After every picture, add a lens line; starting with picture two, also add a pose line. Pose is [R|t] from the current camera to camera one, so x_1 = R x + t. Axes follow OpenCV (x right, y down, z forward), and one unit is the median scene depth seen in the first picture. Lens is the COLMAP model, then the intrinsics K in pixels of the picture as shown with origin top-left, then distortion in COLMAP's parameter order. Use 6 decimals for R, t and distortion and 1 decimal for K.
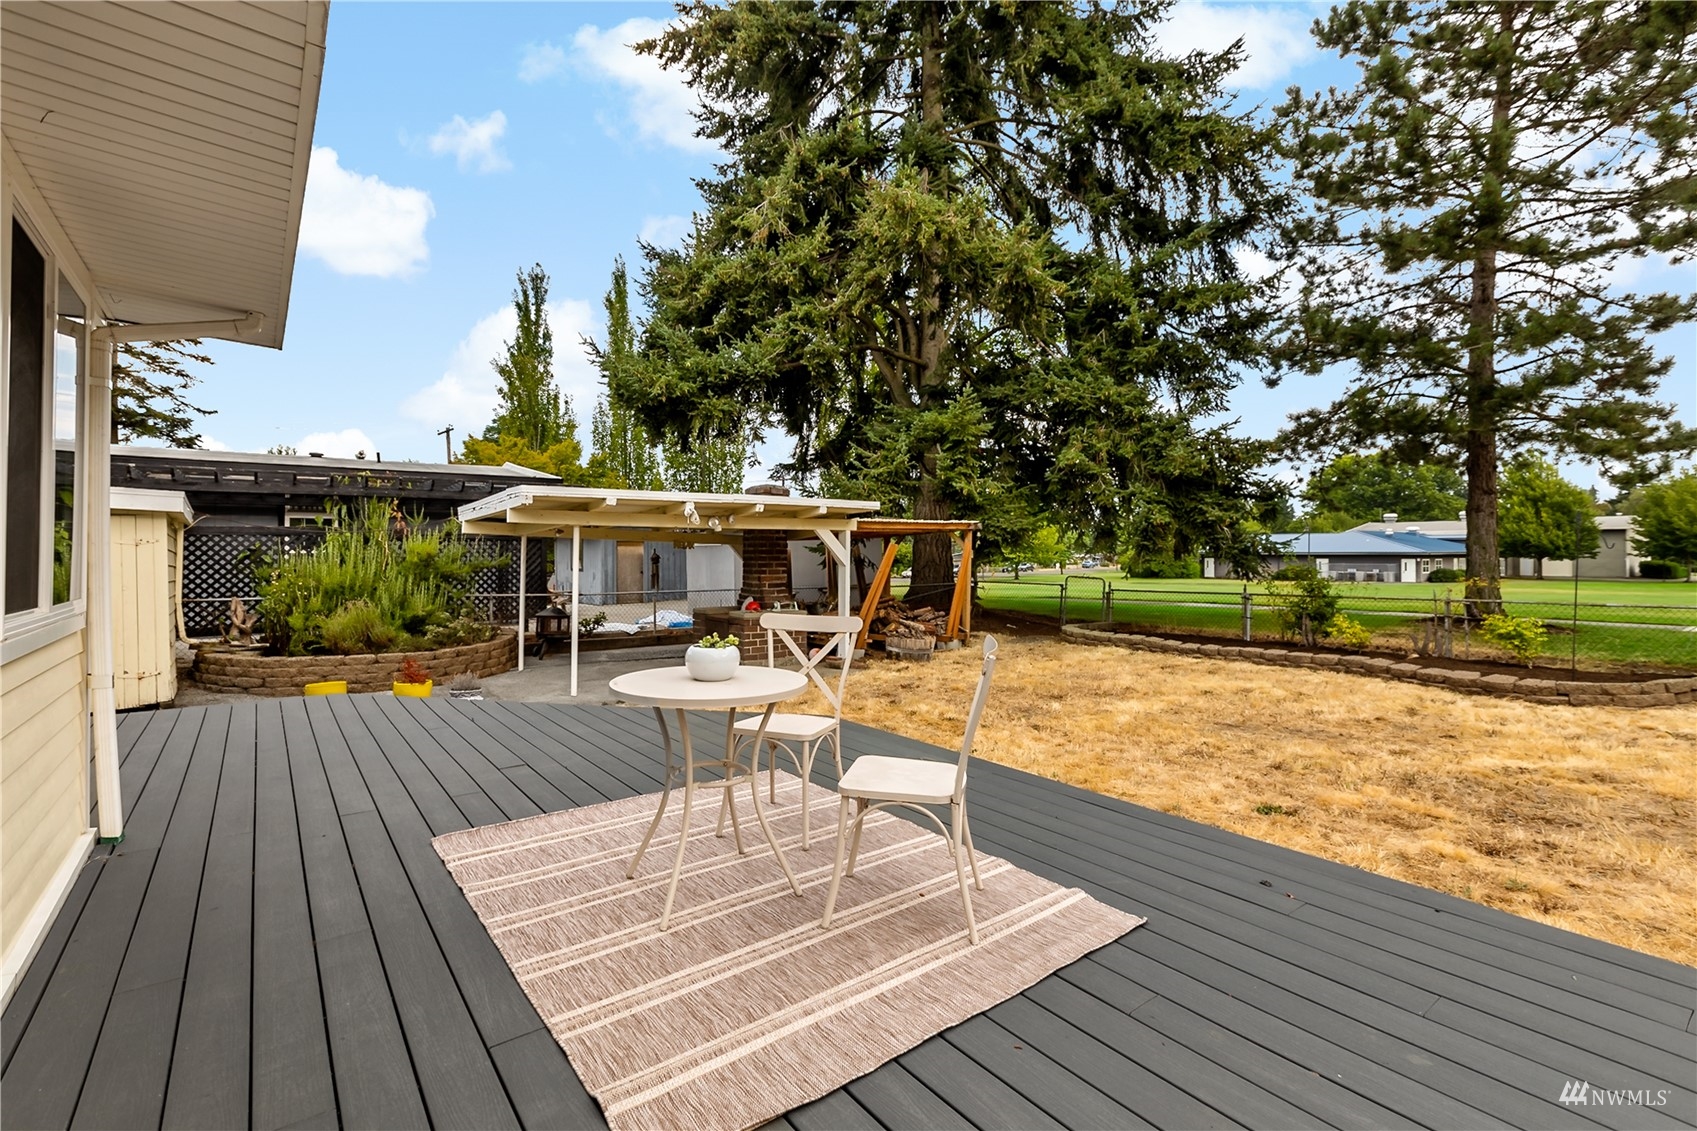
lens RADIAL K [[771.7, 0, 846.1], [0, 771.7, 555.5], [0, 0, 1]] dist [0.000310, -0.002379]
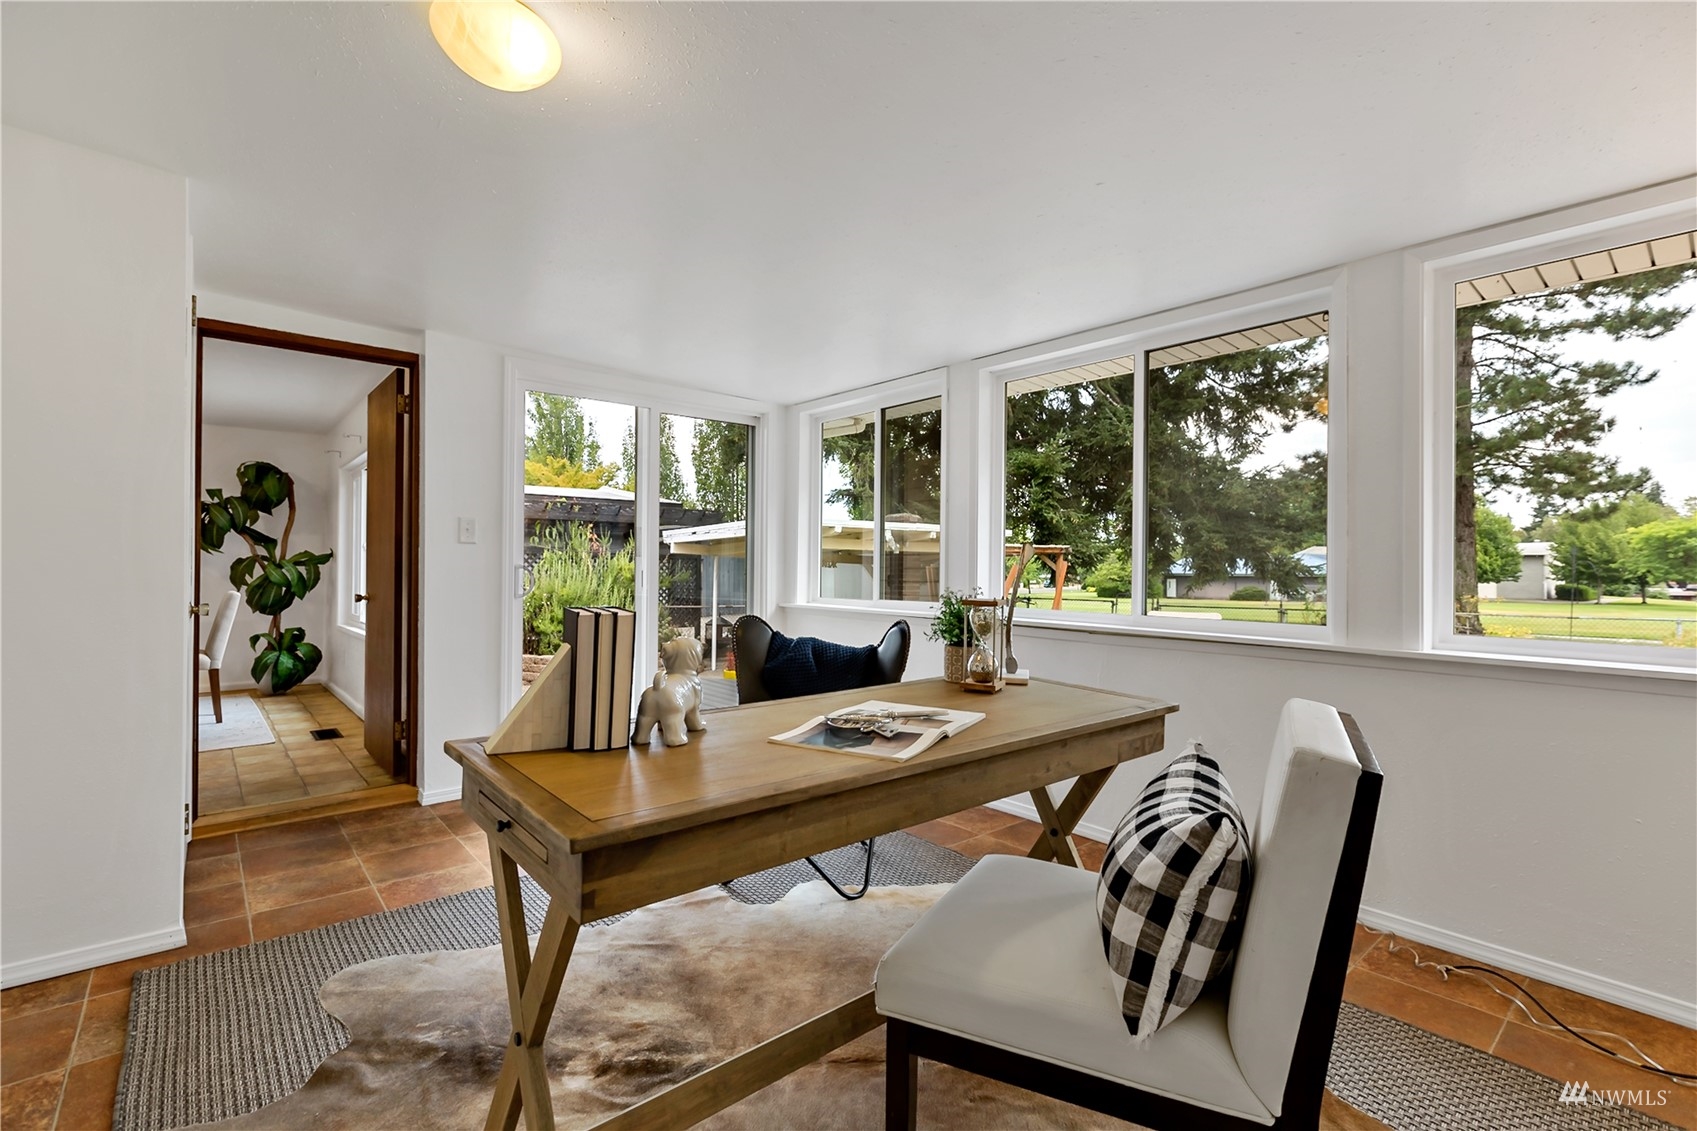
lens RADIAL K [[771.7, 0, 850.5], [0, 771.7, 569.5], [0, 0, 1]] dist [0.000310, -0.002379]
pose [[0.997907, 0.007489, 0.064228, -0.195462], [-0.007101, 0.999955, -0.006260, 0.000985], [-0.064272, 0.005791, 0.997916, -0.129222]]
